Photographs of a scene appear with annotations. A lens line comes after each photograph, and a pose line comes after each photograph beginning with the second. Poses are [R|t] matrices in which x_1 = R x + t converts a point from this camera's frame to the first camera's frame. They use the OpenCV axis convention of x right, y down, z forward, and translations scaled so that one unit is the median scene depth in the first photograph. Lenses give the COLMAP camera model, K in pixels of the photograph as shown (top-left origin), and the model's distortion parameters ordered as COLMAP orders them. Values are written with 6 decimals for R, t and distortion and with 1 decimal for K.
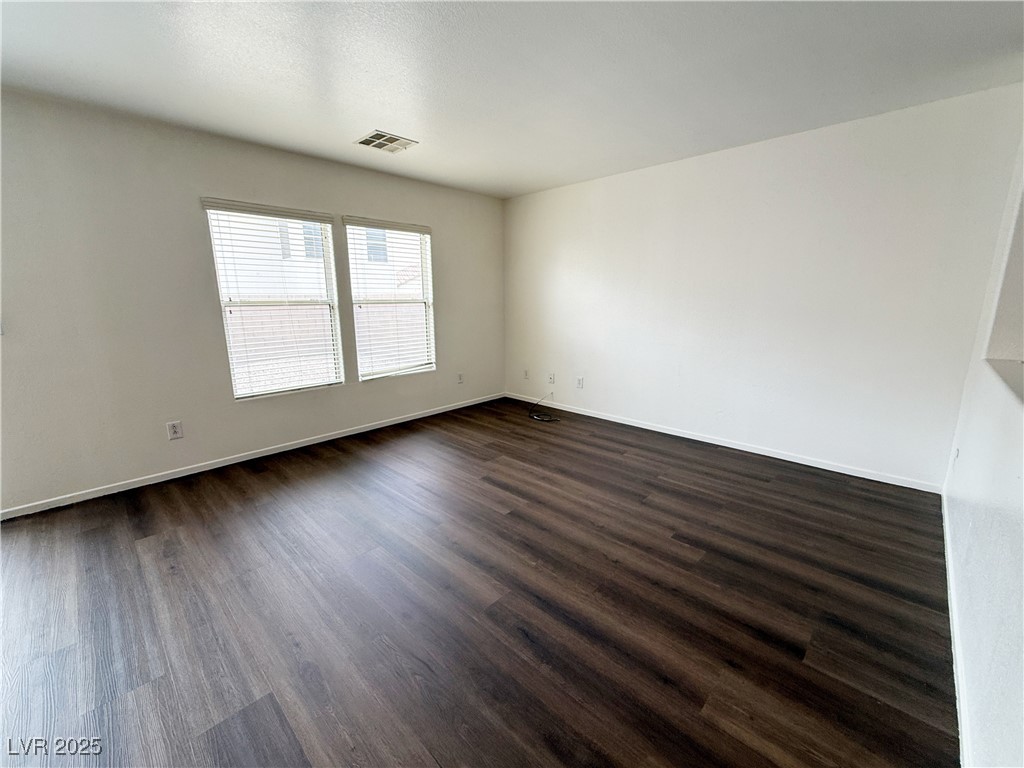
lens RADIAL K [[420.1, 0, 506.4], [0, 420.1, 383.7], [0, 0, 1]] dist [-0.001811, -0.000380]
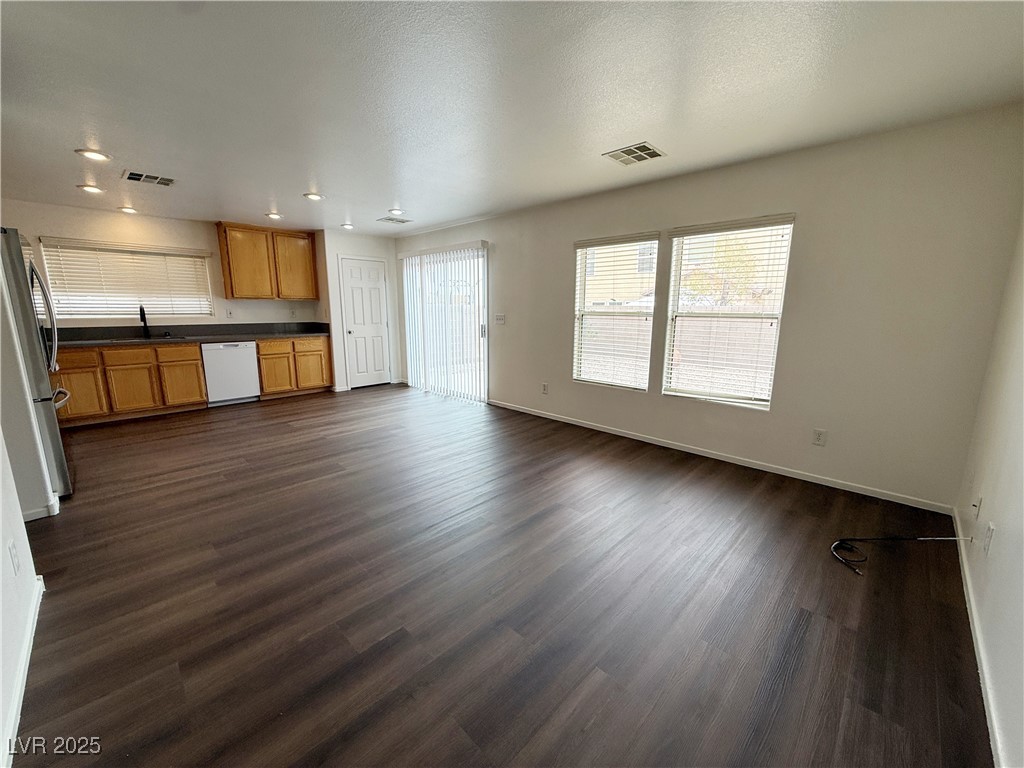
lens RADIAL K [[408.4, 0, 521.6], [0, 408.4, 388.5], [0, 0, 1]] dist [-0.019051, -0.000531]
pose [[0.016169, 0.192808, -0.981103, 0.649578], [-0.213642, 0.959237, 0.184989, -0.138520], [0.976778, 0.206614, 0.056702, 0.684055]]
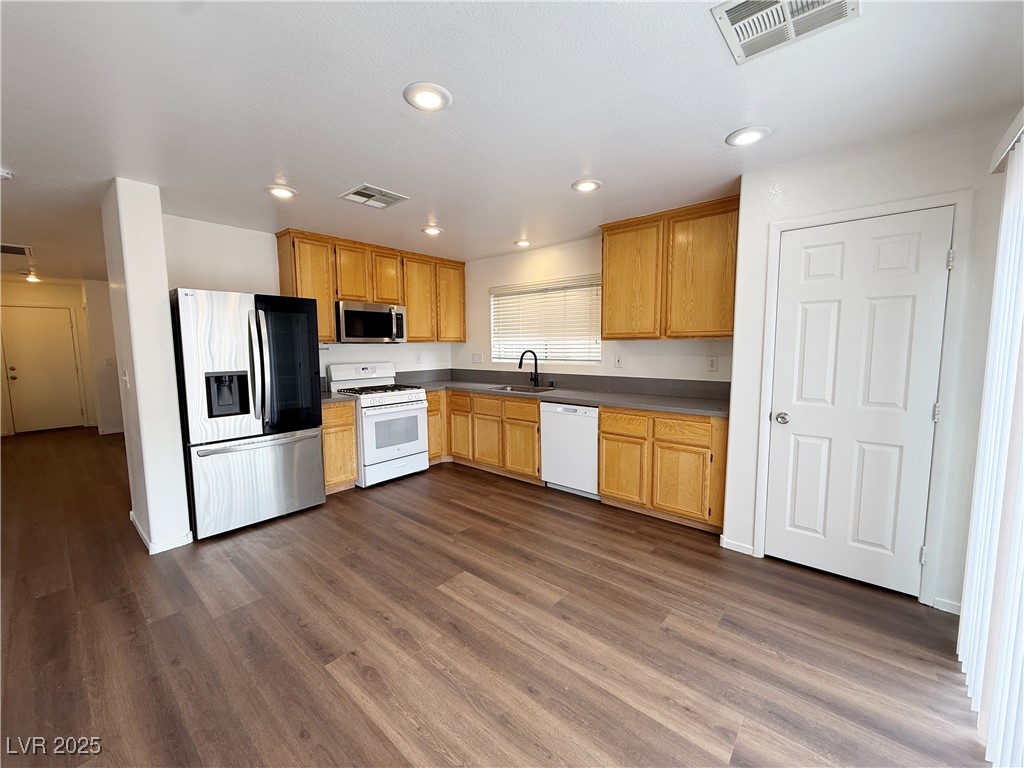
lens RADIAL K [[408.0, 0, 510.3], [0, 408.0, 384.0], [0, 0, 1]] dist [0.001937, 0.000342]
pose [[-0.998746, 0.016074, -0.047404, -0.678819], [0.001055, 0.953586, 0.301119, -0.152537], [0.050044, 0.300691, -0.952408, 0.627501]]
